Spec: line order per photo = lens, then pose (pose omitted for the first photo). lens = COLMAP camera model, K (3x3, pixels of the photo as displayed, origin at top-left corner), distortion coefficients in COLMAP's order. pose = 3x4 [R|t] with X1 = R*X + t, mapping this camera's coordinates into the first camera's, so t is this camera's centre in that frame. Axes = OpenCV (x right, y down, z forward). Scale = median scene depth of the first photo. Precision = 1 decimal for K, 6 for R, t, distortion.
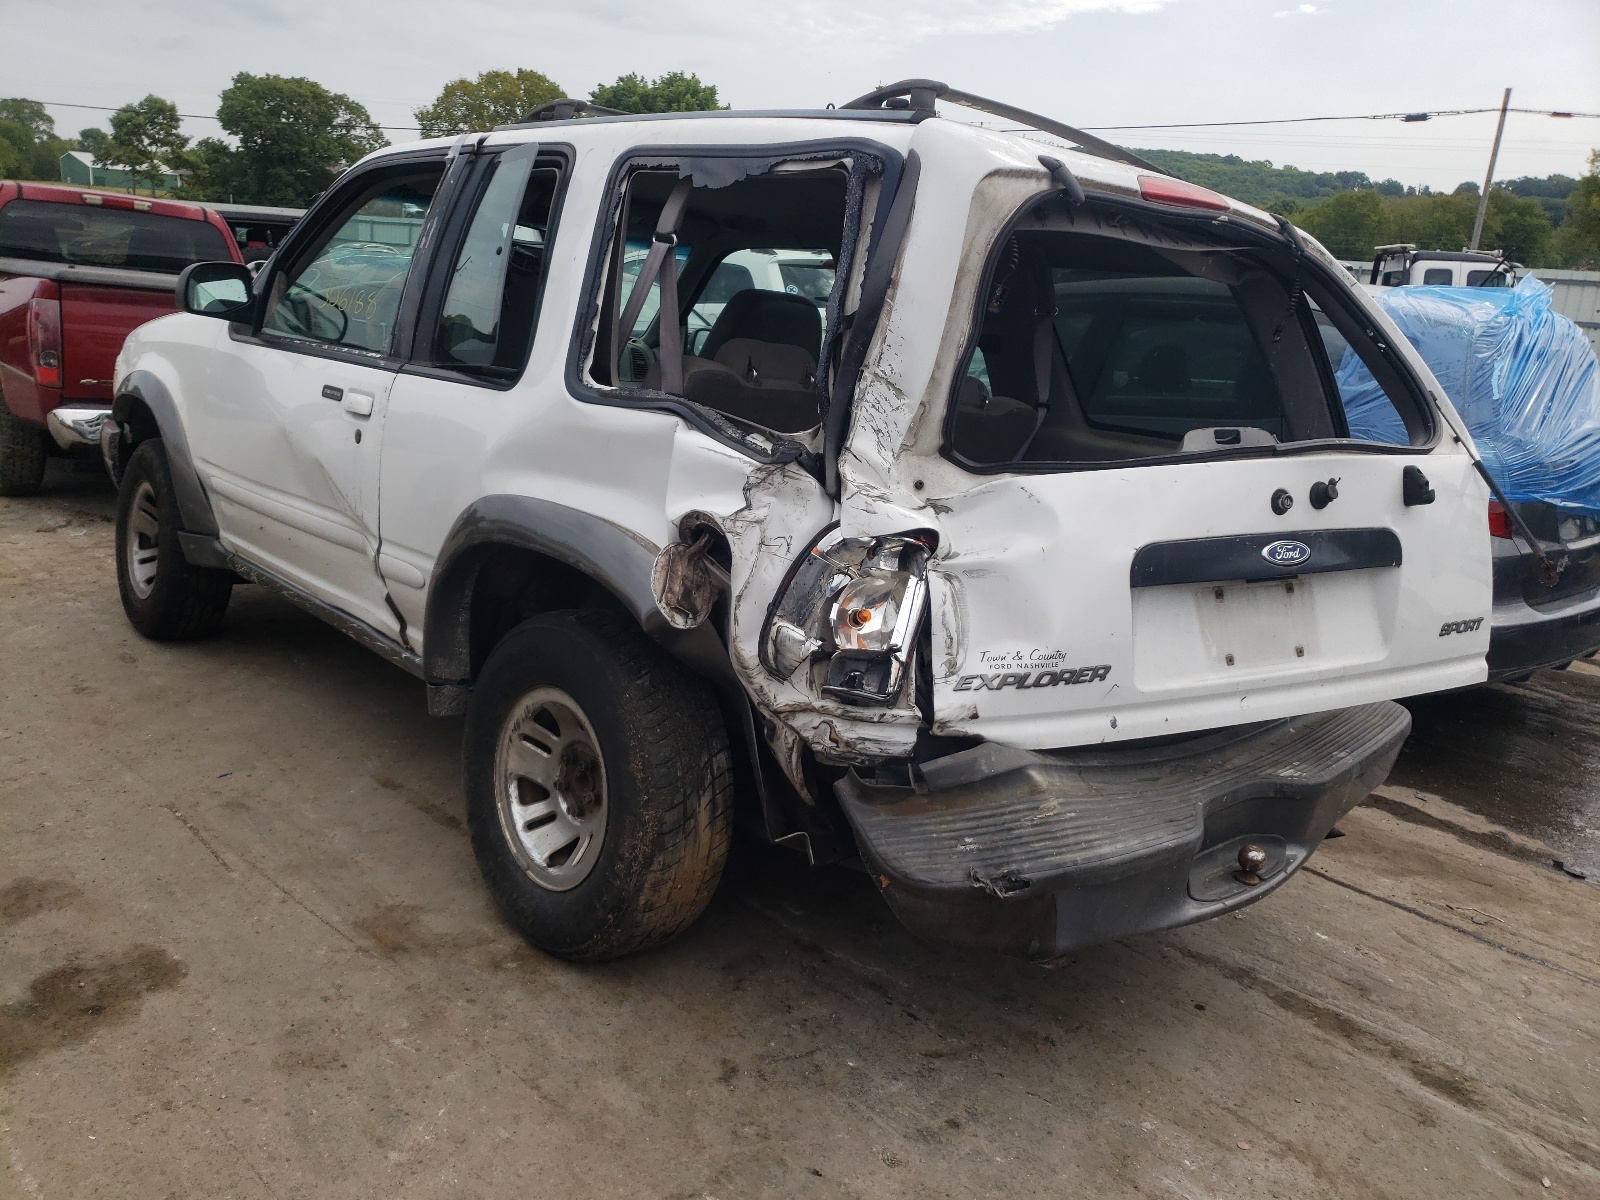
lens RADIAL K [[1342.8, 0, 778.2], [0, 1342.8, 591.9], [0, 0, 1]] dist [0.208302, -0.347440]
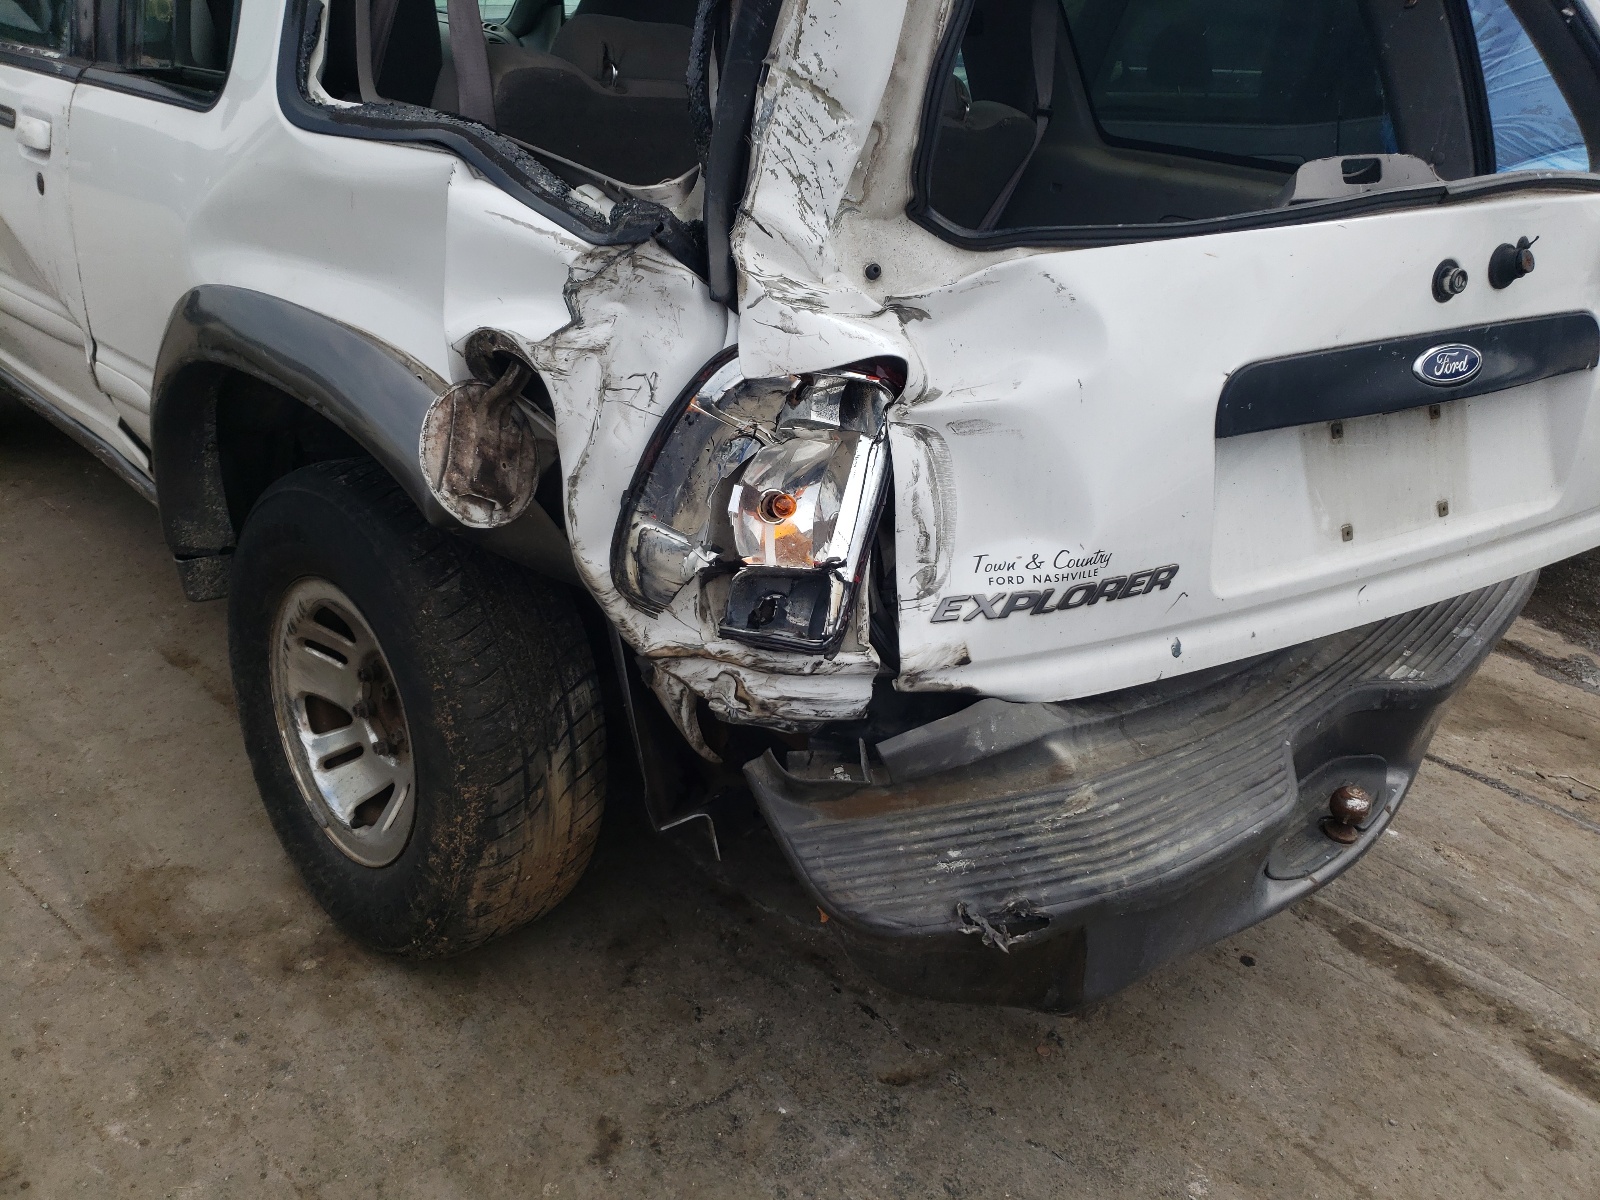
lens RADIAL K [[1286.6, 0, 800.0], [0, 1286.6, 600.0], [0, 0, 1]] dist [0.097843, -0.121373]
pose [[0.998729, -0.032546, 0.038483, 0.044213], [0.023064, 0.974035, 0.225220, -0.065053], [-0.044814, -0.224046, 0.973548, 0.398439]]
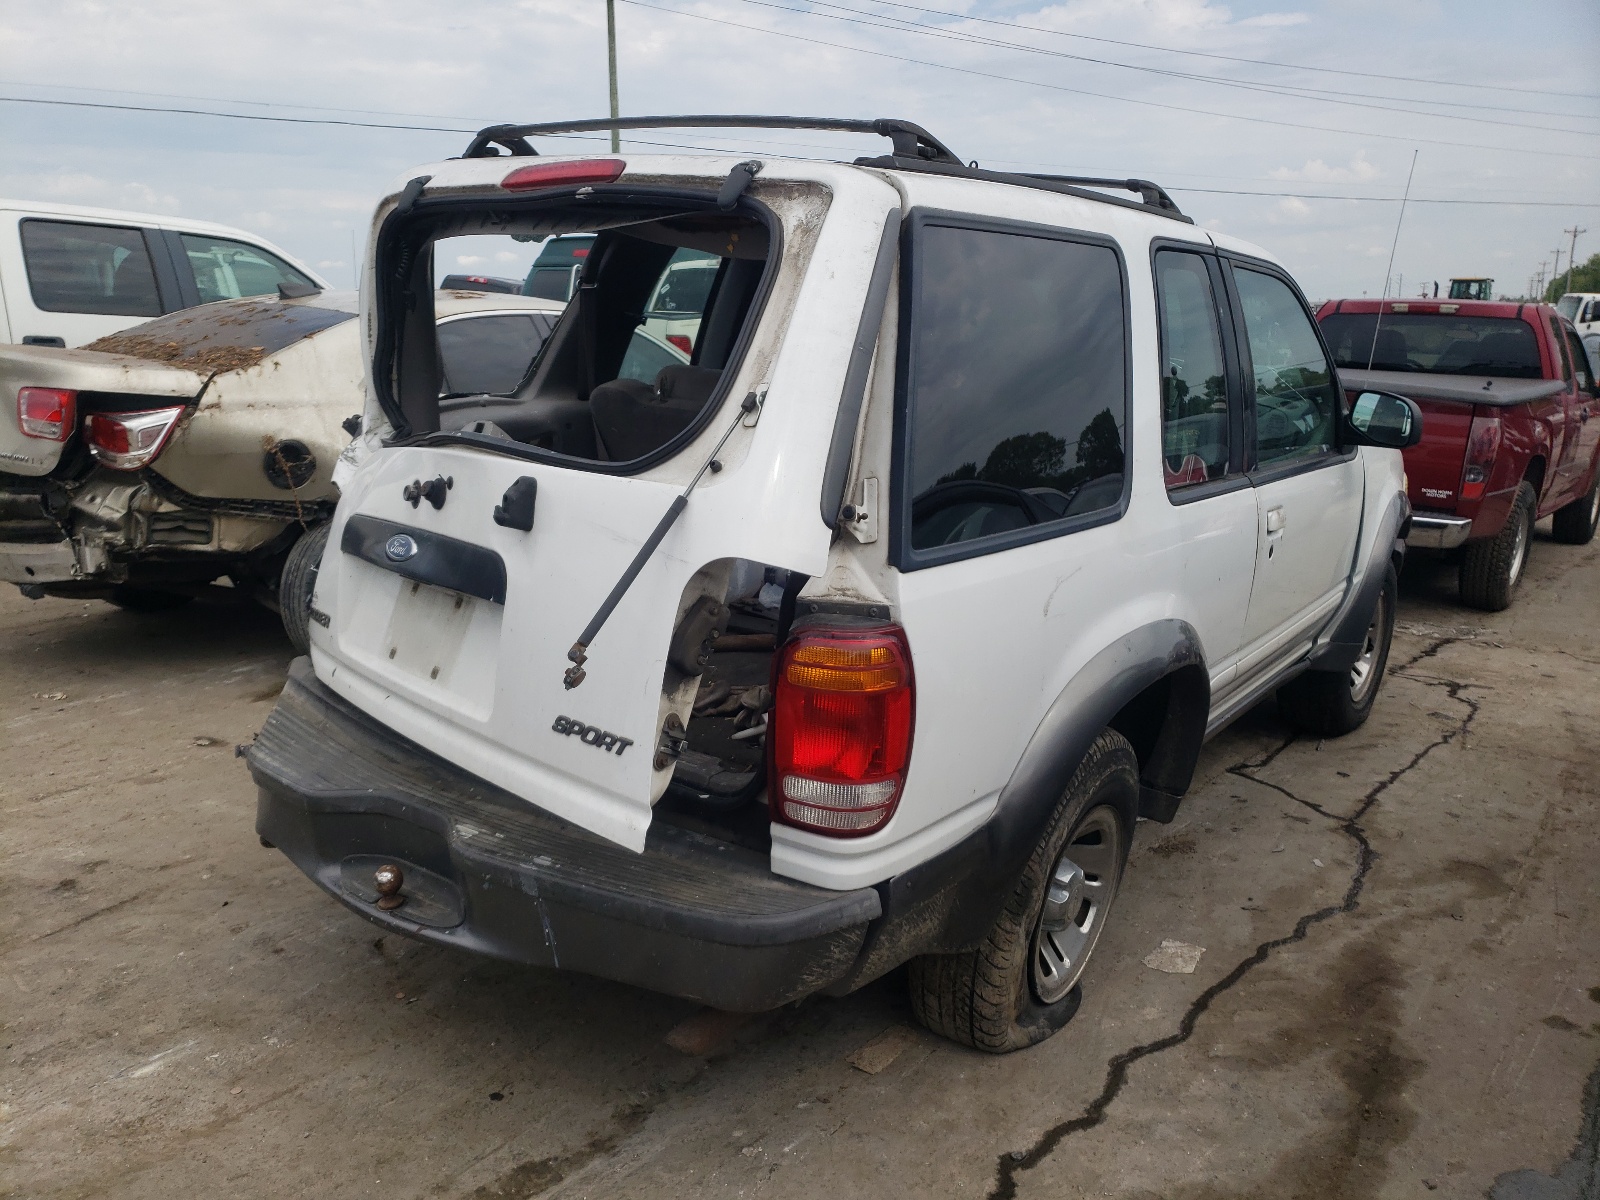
lens RADIAL K [[1286.6, 0, 800.0], [0, 1286.6, 600.0], [0, 0, 1]] dist [0.097843, -0.121373]
pose [[0.153388, 0.118847, -0.980993, 1.242742], [-0.223810, 0.971122, 0.082656, -0.124457], [0.962487, 0.206877, 0.175558, 1.094415]]
